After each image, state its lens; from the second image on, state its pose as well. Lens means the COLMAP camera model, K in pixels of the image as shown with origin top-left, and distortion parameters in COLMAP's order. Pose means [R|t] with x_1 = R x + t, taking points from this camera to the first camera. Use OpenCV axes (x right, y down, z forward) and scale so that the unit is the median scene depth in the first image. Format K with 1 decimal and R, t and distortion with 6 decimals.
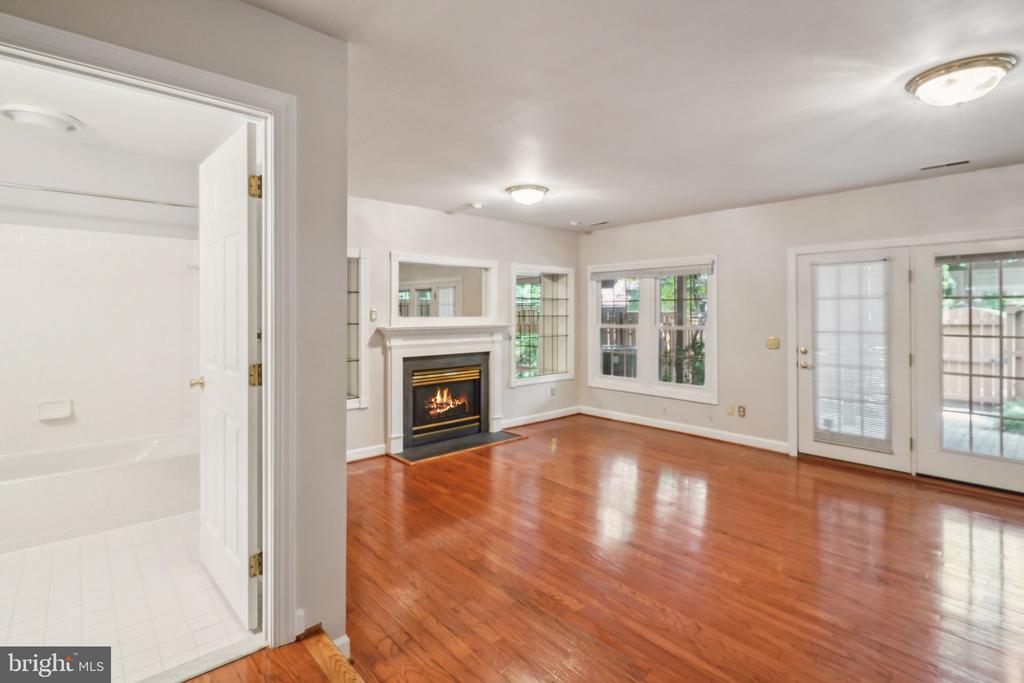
lens RADIAL K [[491.3, 0, 514.0], [0, 491.3, 311.7], [0, 0, 1]] dist [-0.001020, -0.000200]
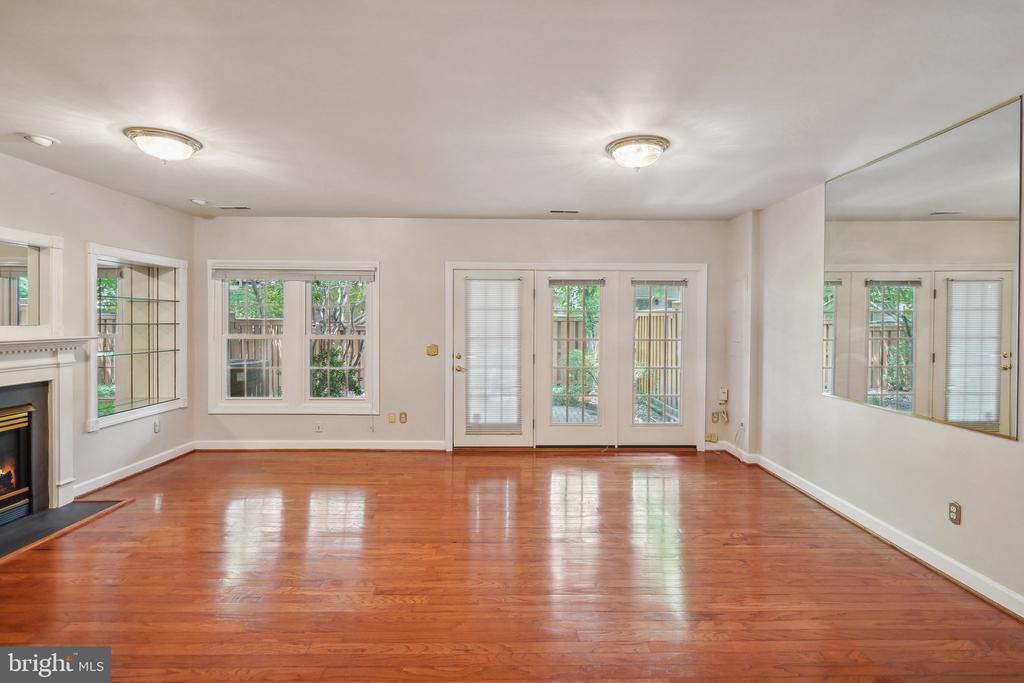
lens RADIAL K [[482.9, 0, 521.8], [0, 482.9, 329.0], [0, 0, 1]] dist [-0.000176, 0.000299]
pose [[0.652335, -0.007028, 0.757898, -0.144533], [-0.008013, 0.999837, 0.016168, 0.000185], [-0.757888, -0.016620, 0.652172, 0.169666]]
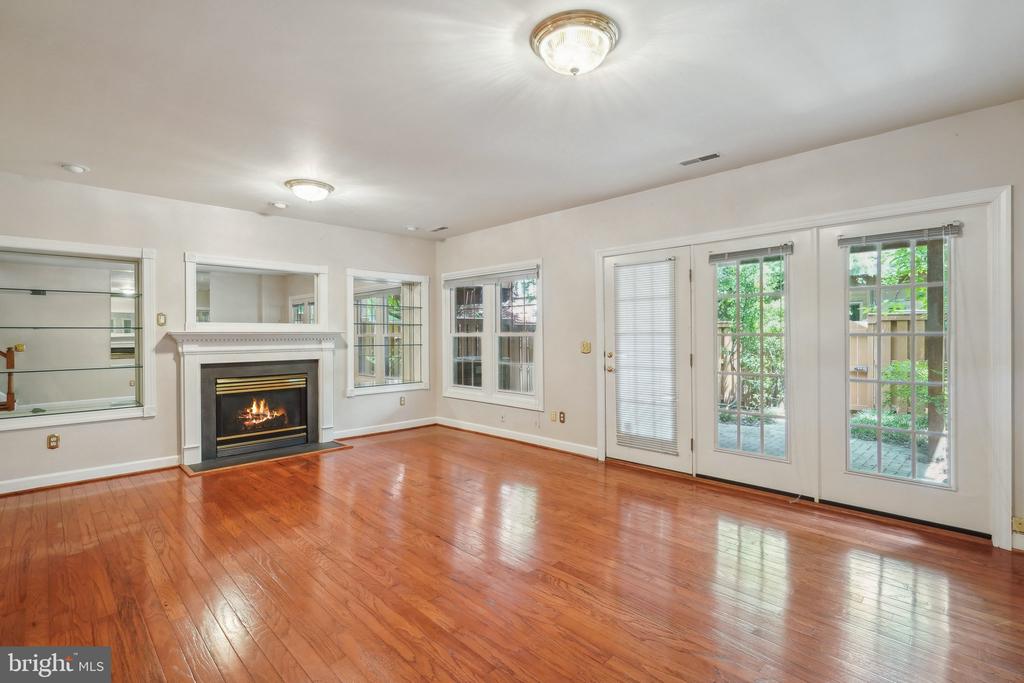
lens RADIAL K [[485.1, 0, 517.4], [0, 485.1, 335.6], [0, 0, 1]] dist [-0.001317, -0.000056]
pose [[0.998863, -0.004125, 0.047484, 0.349118], [0.003957, 0.999986, 0.003613, 0.037463], [-0.047498, -0.003421, 0.998865, 0.033107]]
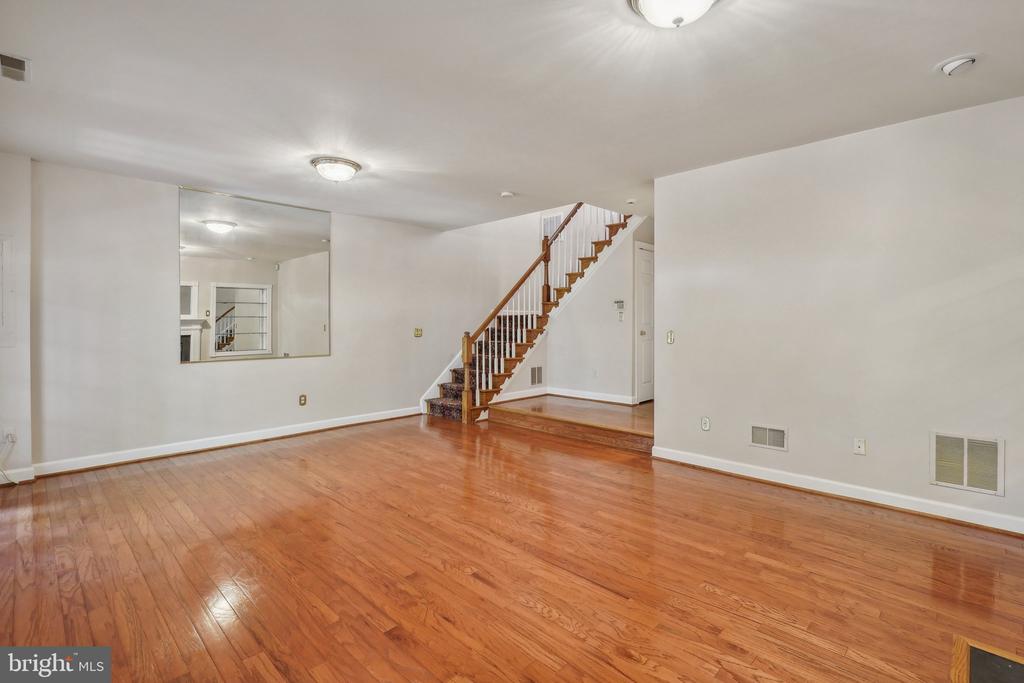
lens RADIAL K [[470.1, 0, 519.2], [0, 470.1, 336.4], [0, 0, 1]] dist [-0.002150, -0.000031]
pose [[-0.996775, 0.005741, -0.080042, 0.178050], [0.003511, 0.999602, 0.027980, 0.039197], [0.080170, 0.027608, -0.996399, 1.262816]]
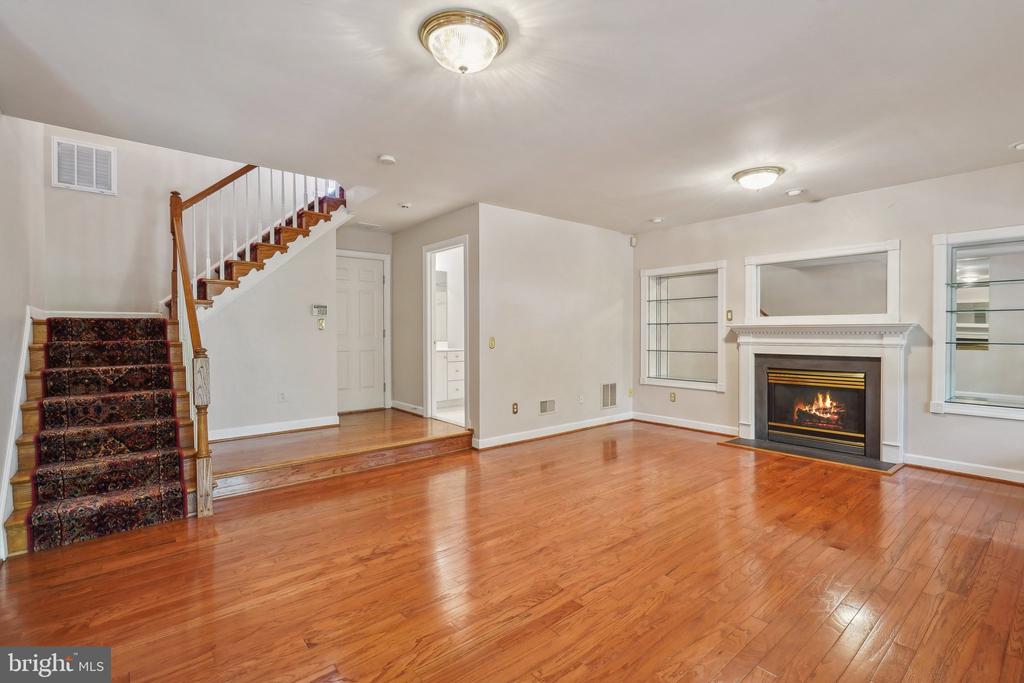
lens RADIAL K [[470.1, 0, 519.2], [0, 470.1, 336.4], [0, 0, 1]] dist [-0.002150, -0.000031]
pose [[-0.030826, 0.012902, -0.999441, 0.843489], [0.005263, 0.999905, 0.012746, 0.040193], [0.999511, -0.004867, -0.030891, 0.523485]]
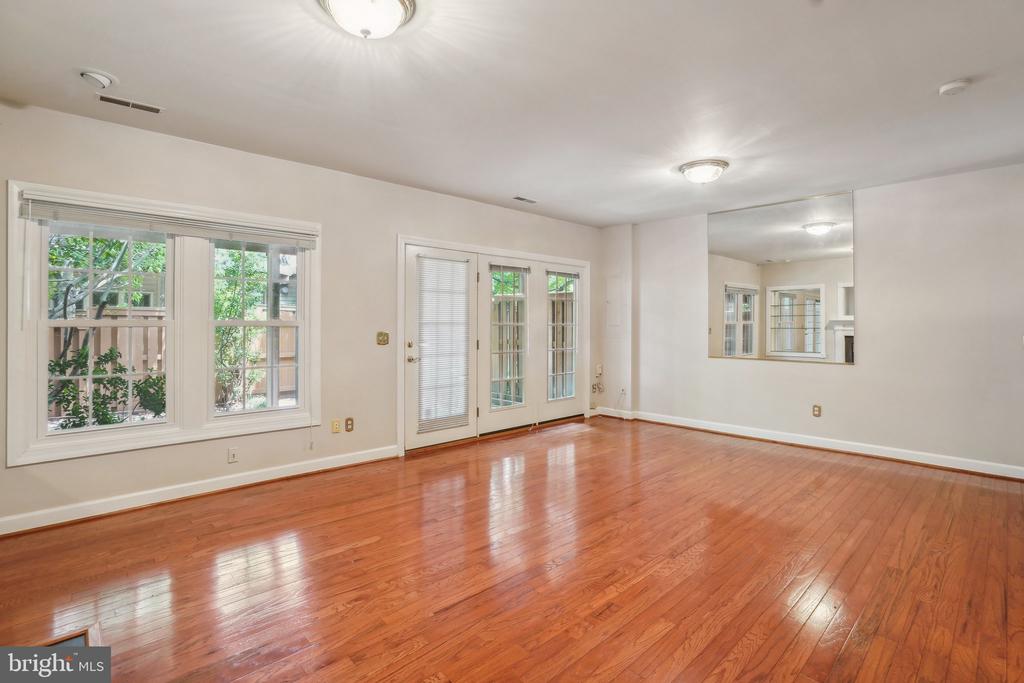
lens RADIAL K [[491.6, 0, 526.4], [0, 491.6, 323.6], [0, 0, 1]] dist [-0.031221, 0.000140]
pose [[-0.046590, 0.003937, 0.998906, -0.374550], [-0.003361, 0.999986, -0.004098, 0.041901], [-0.998908, -0.003548, -0.046576, 0.794040]]
